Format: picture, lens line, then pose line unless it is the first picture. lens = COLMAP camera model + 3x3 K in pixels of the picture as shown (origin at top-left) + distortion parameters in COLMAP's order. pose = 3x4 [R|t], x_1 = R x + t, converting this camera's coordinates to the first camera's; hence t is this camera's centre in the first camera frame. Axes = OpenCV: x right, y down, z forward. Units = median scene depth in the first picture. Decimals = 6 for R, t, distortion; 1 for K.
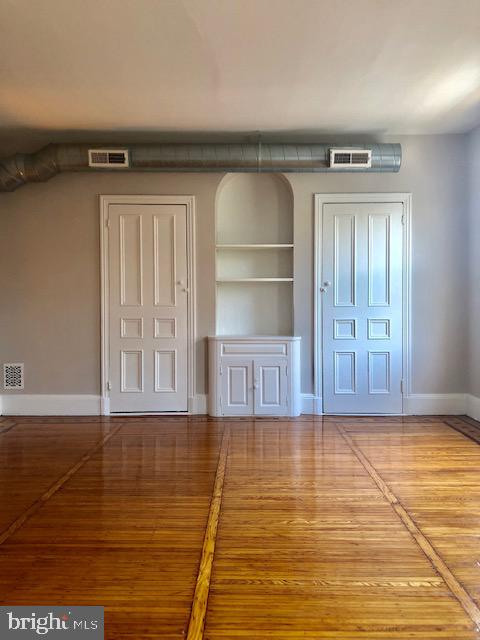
lens RADIAL K [[525.6, 0, 239.0], [0, 525.6, 314.1], [0, 0, 1]] dist [0.034498, -0.023776]
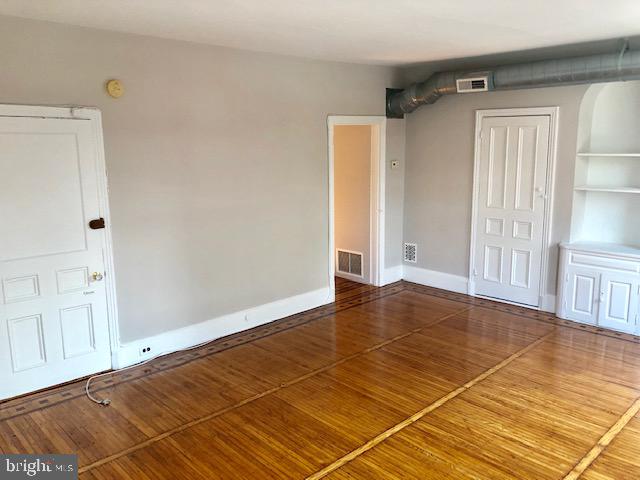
lens RADIAL K [[525.6, 0, 321.2], [0, 525.6, 237.1], [0, 0, 1]] dist [0.034498, -0.023776]
pose [[0.702472, 0.121101, -0.701333, 0.352711], [-0.005488, 0.986310, 0.164811, -0.143755], [0.711690, -0.111926, 0.693519, -0.076453]]
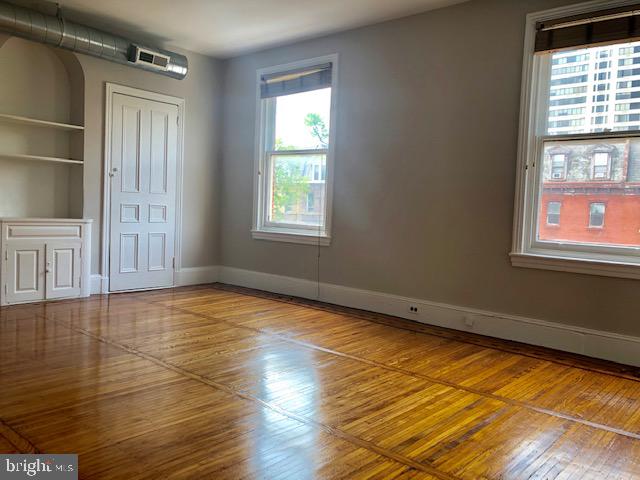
lens RADIAL K [[525.6, 0, 324.1], [0, 525.6, 234.4], [0, 0, 1]] dist [0.034498, -0.023776]
pose [[0.638996, -0.007307, 0.769175, -0.391521], [-0.026165, 0.999170, 0.031228, 0.028796], [-0.768765, -0.040080, 0.638274, -0.008504]]
